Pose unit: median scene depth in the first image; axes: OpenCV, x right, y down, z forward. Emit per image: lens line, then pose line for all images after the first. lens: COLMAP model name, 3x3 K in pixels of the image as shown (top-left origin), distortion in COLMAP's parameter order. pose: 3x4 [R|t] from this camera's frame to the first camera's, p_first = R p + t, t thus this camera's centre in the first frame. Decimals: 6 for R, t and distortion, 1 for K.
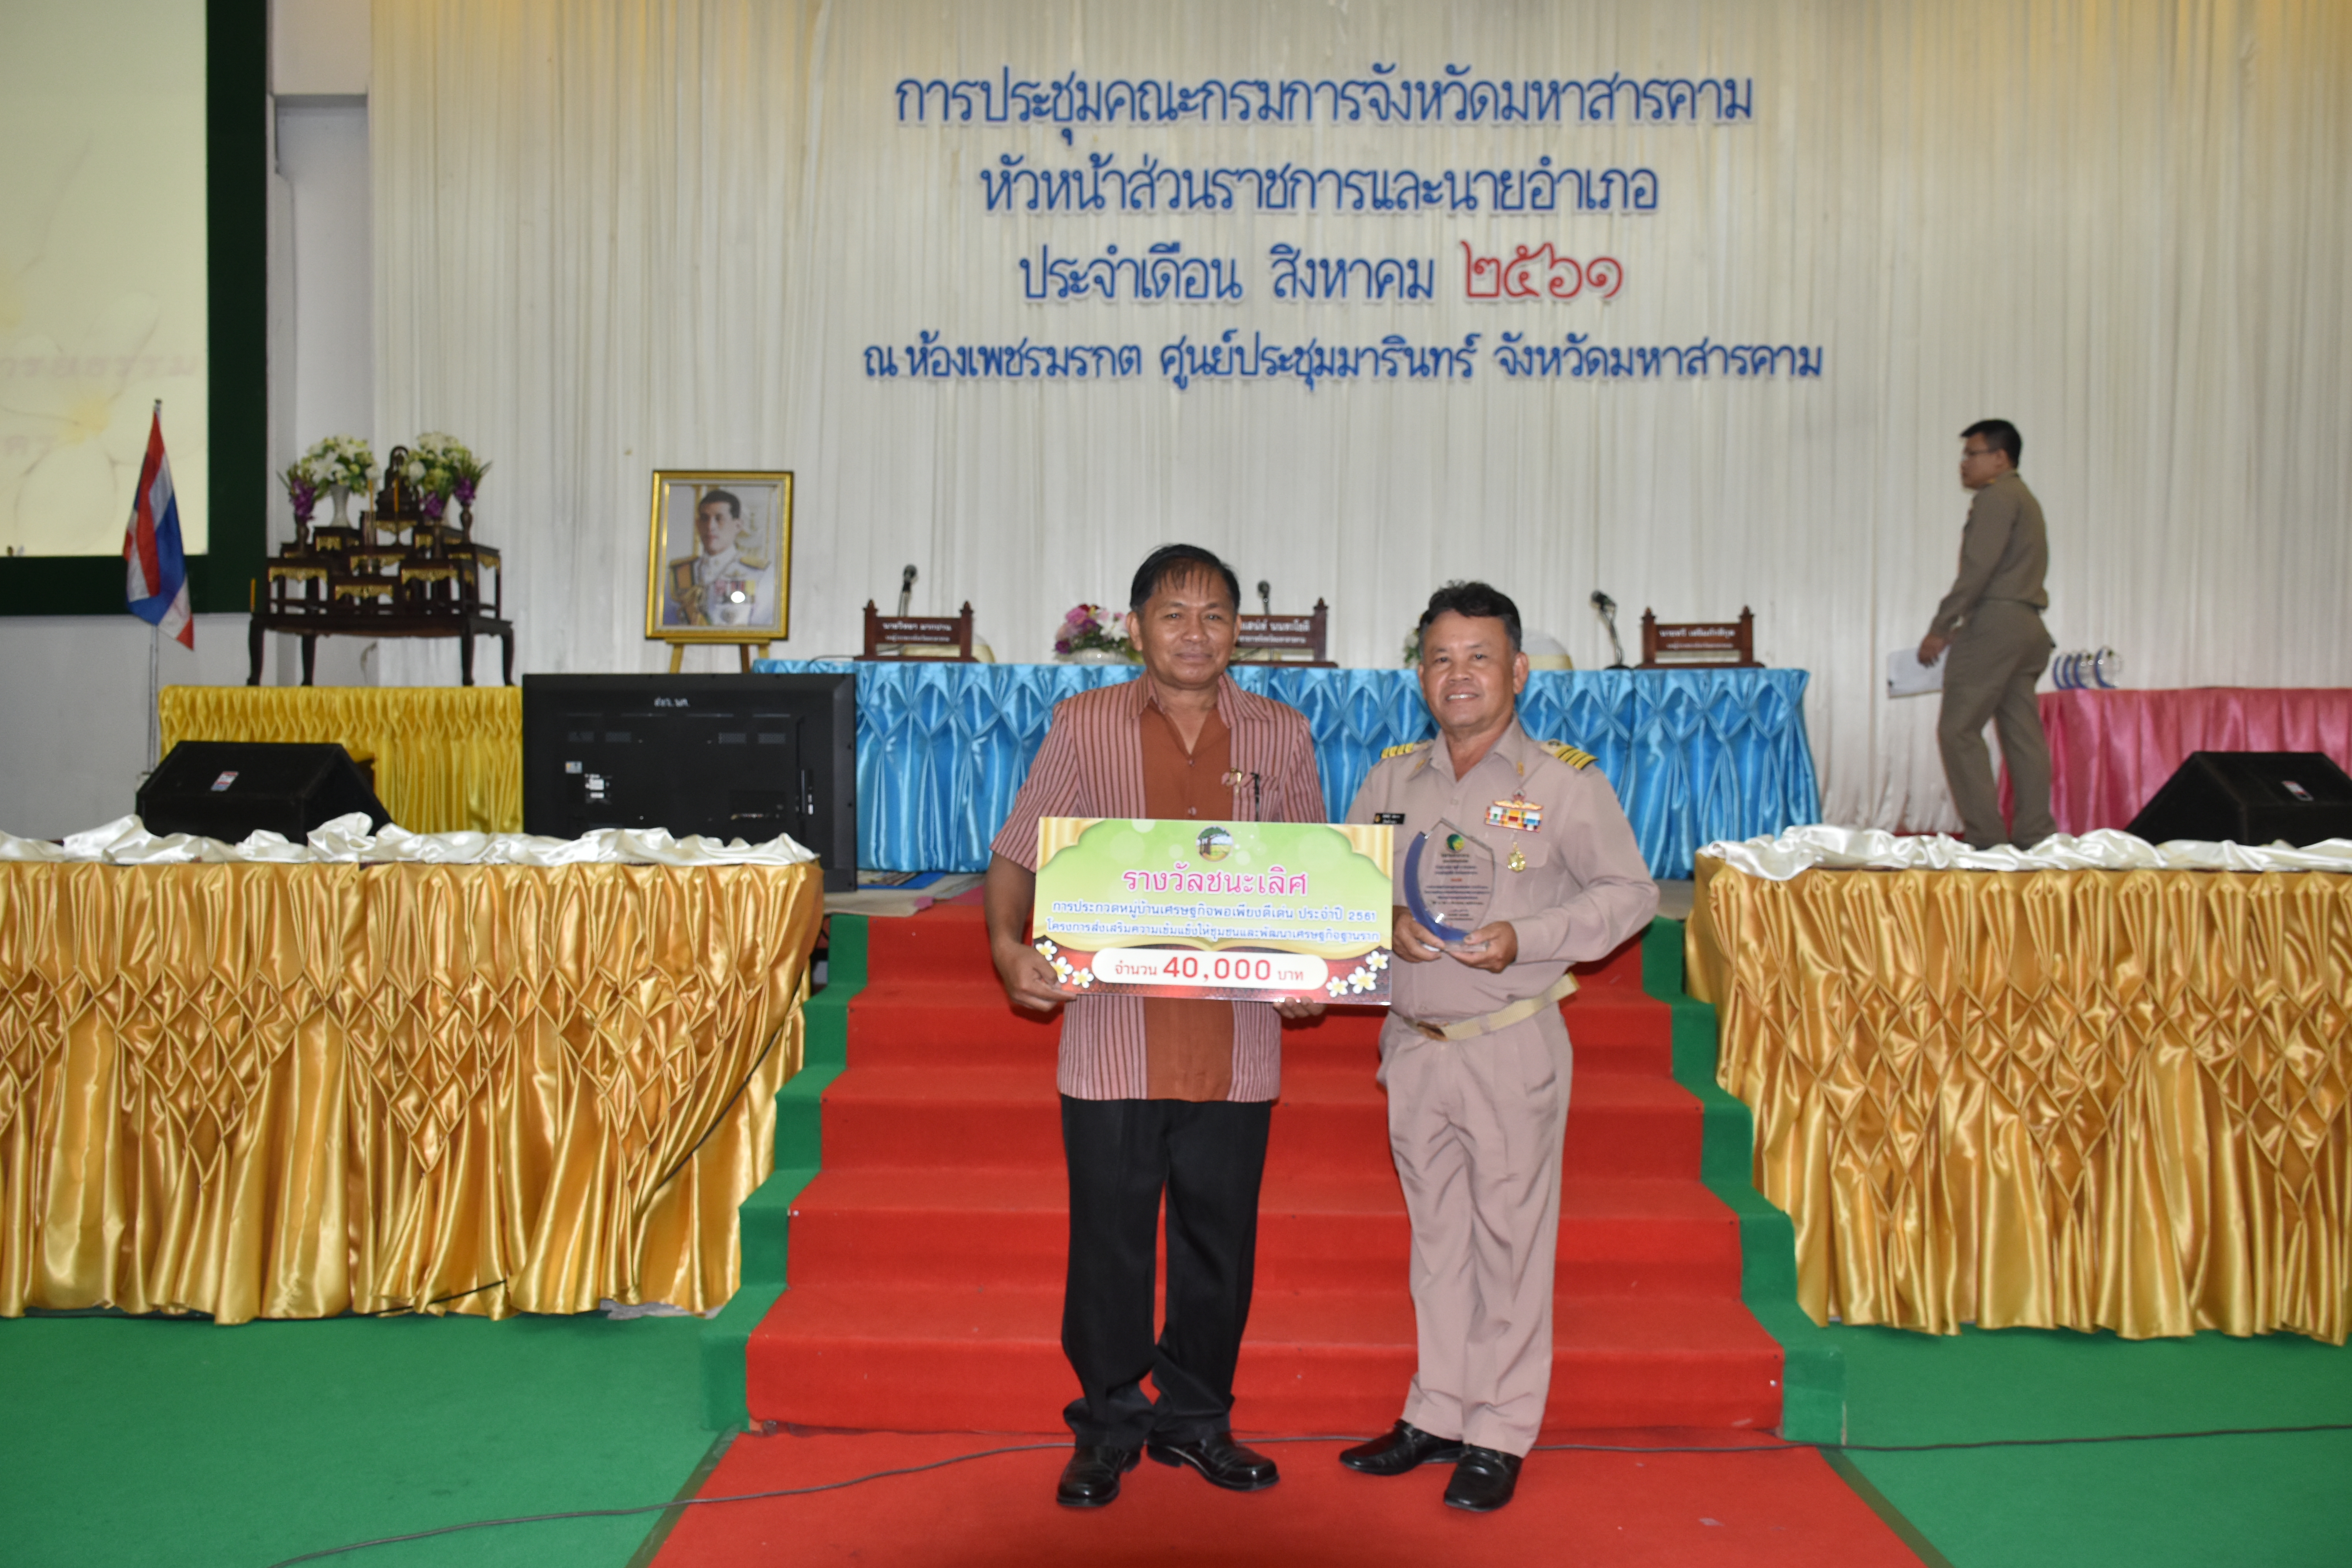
lens RADIAL K [[1883.0, 0, 1176.0], [0, 1883.0, 784.0], [0, 0, 1]] dist [0.014496, -0.001578]
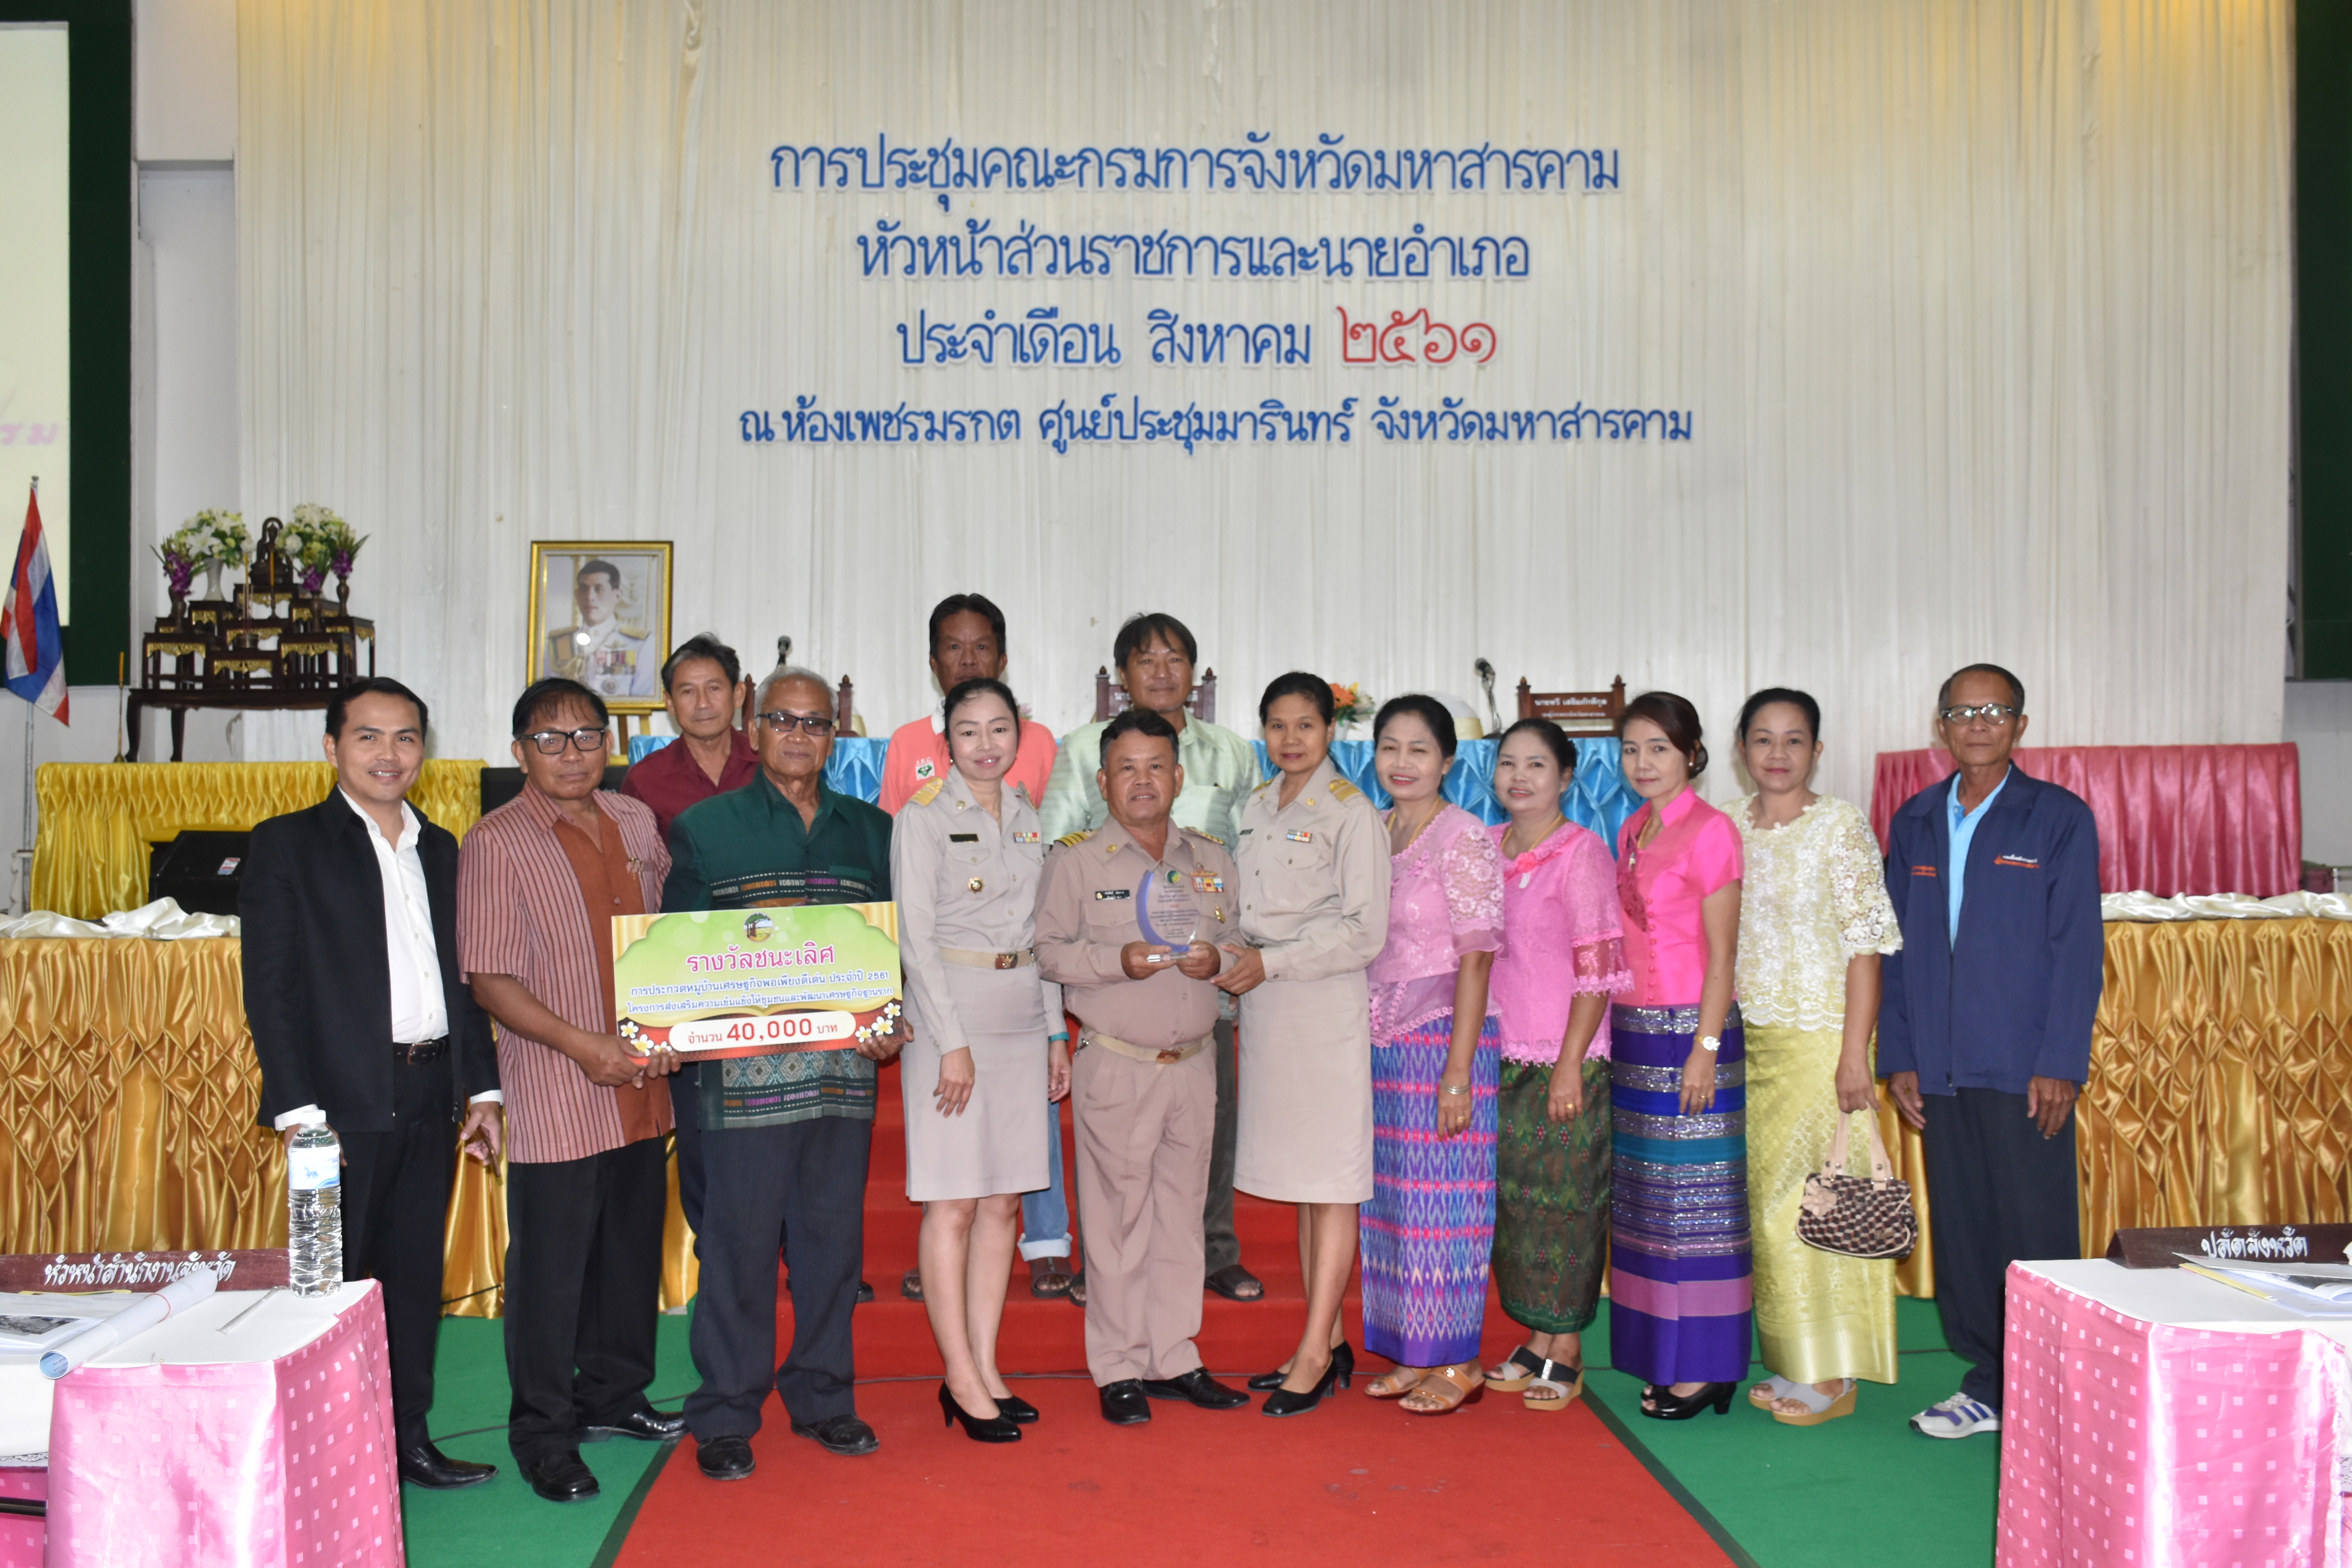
lens RADIAL K [[2261.1, 0, 1176.0], [0, 2261.1, 784.0], [0, 0, 1]] dist [-0.014317, 0.002377]
pose [[0.998620, -0.010134, 0.051522, 0.000415], [0.011278, 0.999696, -0.021947, -0.007370], [-0.051283, 0.022498, 0.998431, -0.195497]]
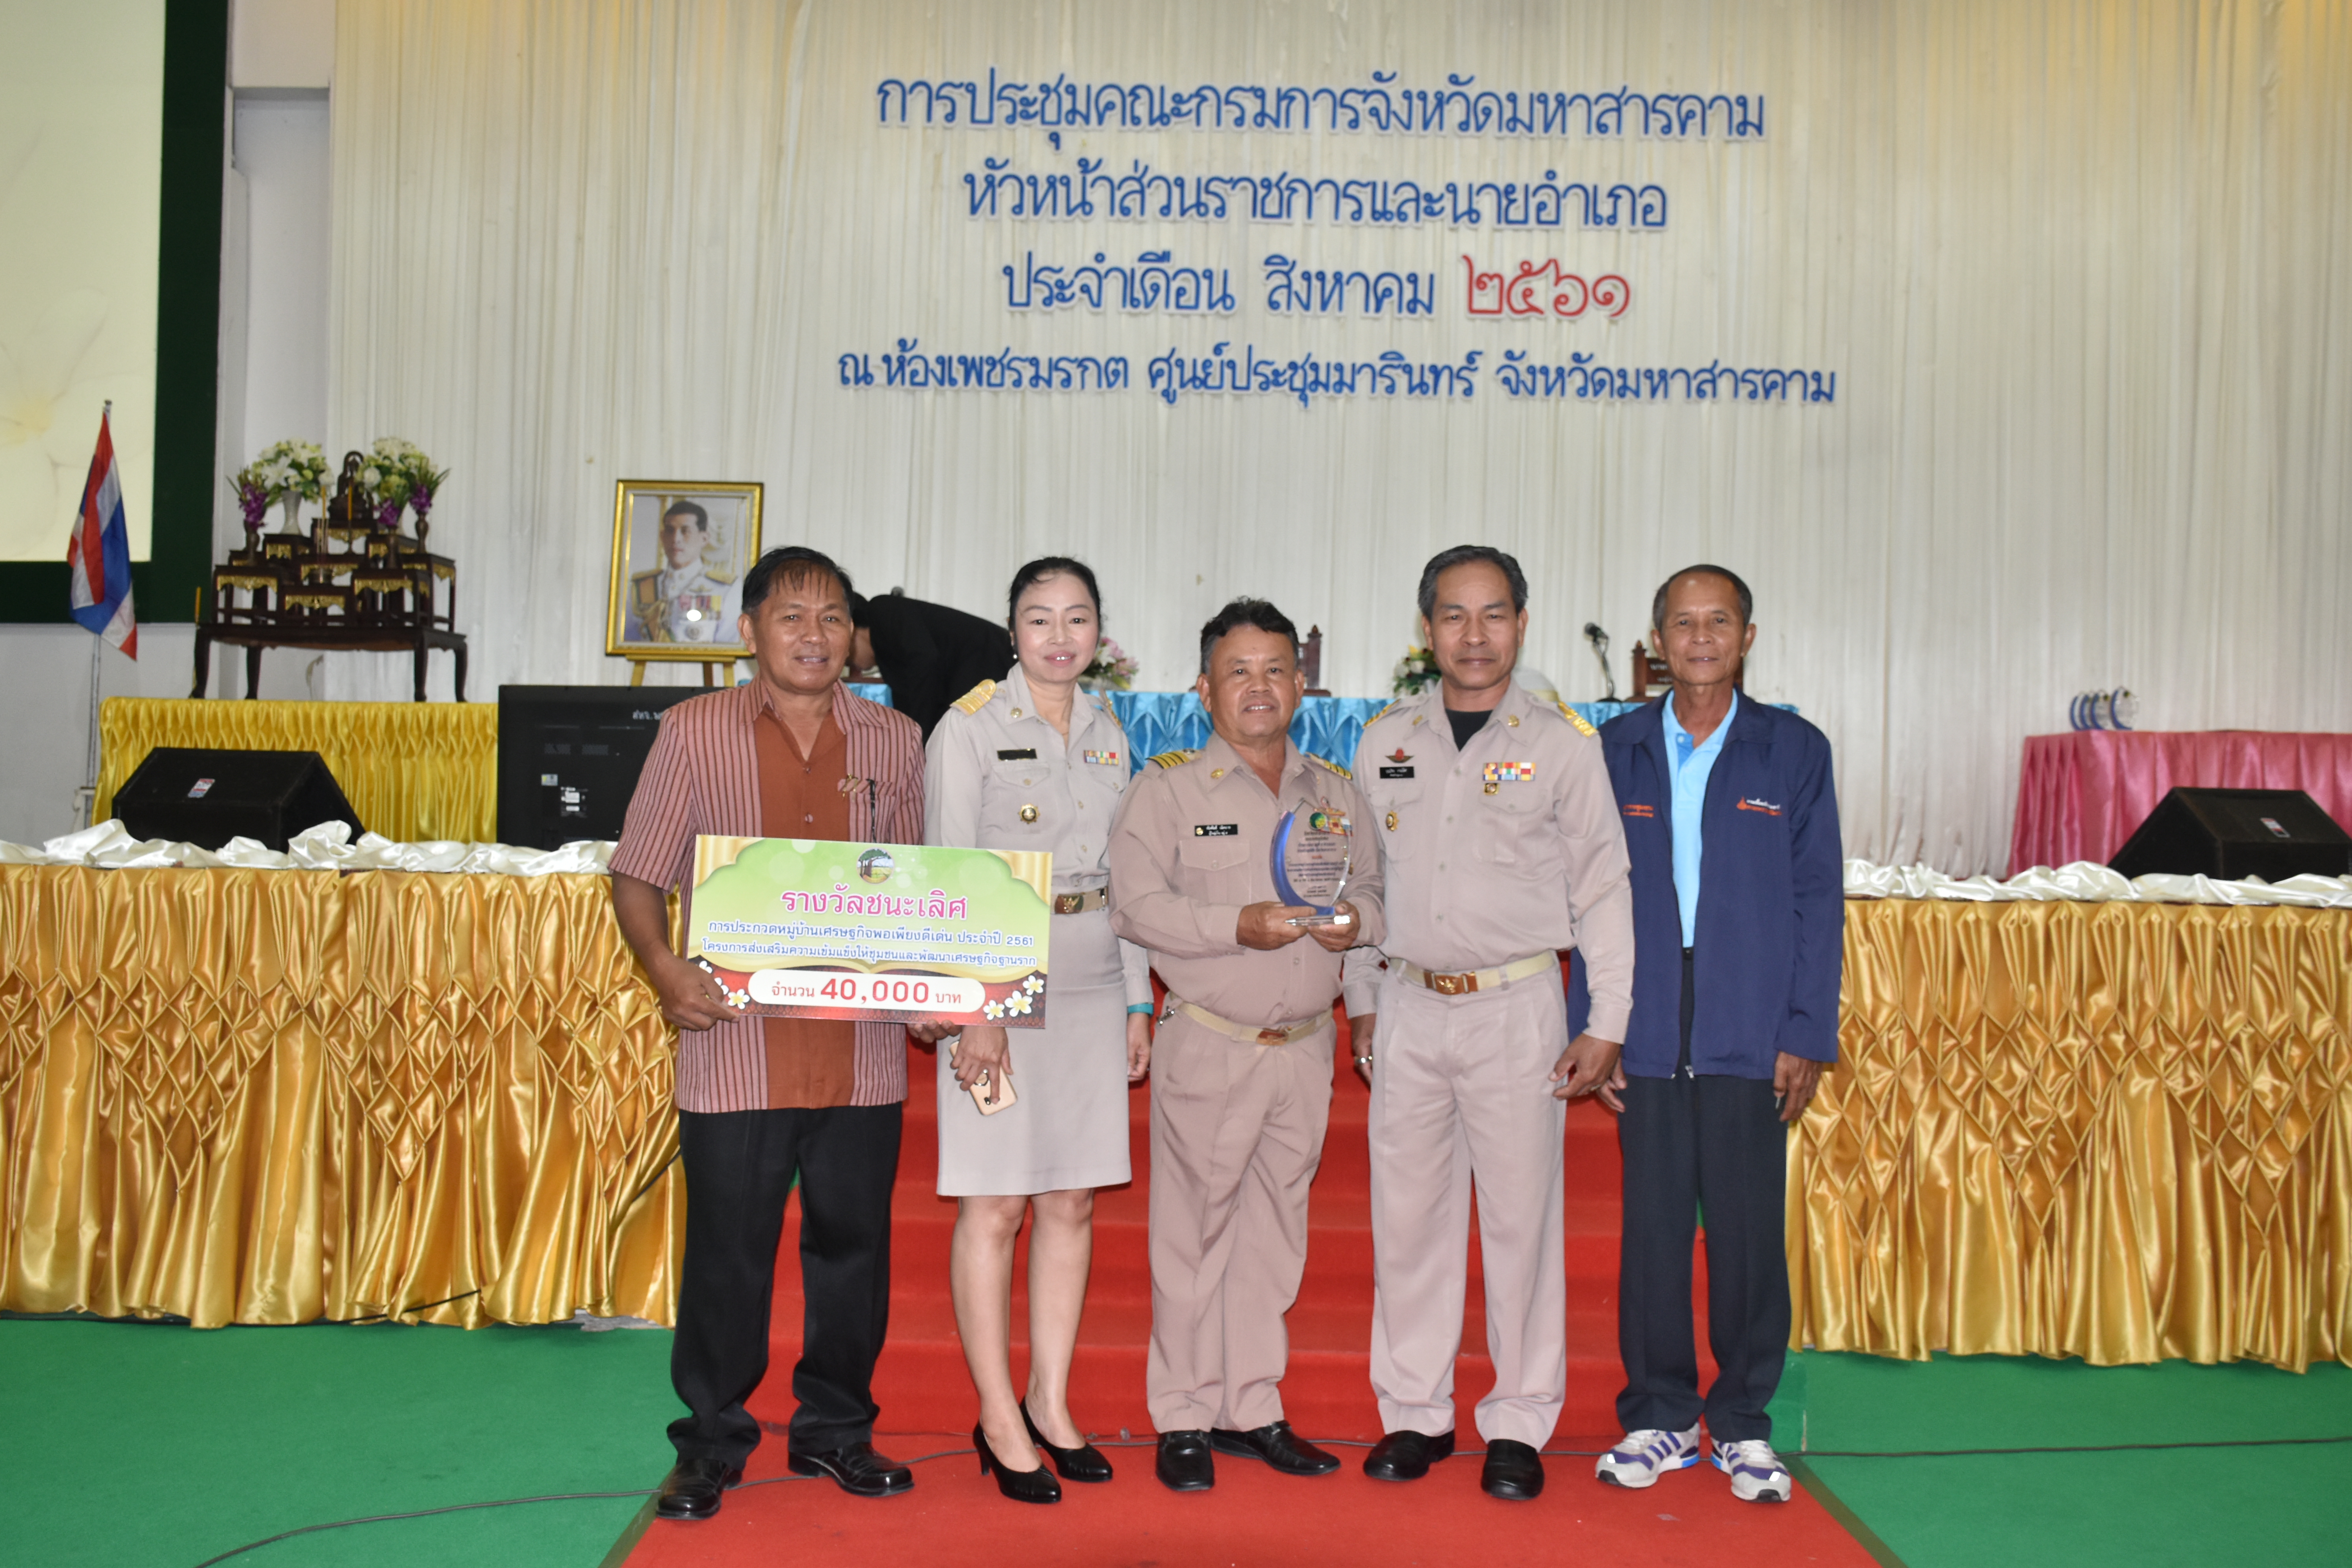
lens RADIAL K [[2058.9, 0, 1176.0], [0, 2058.9, 784.0], [0, 0, 1]] dist [-0.022636, 0.021198]
pose [[0.999855, 0.014629, 0.008770, -0.000322], [-0.014440, 0.999671, -0.021215, 0.005808], [-0.009078, 0.021086, 0.999736, -0.040352]]
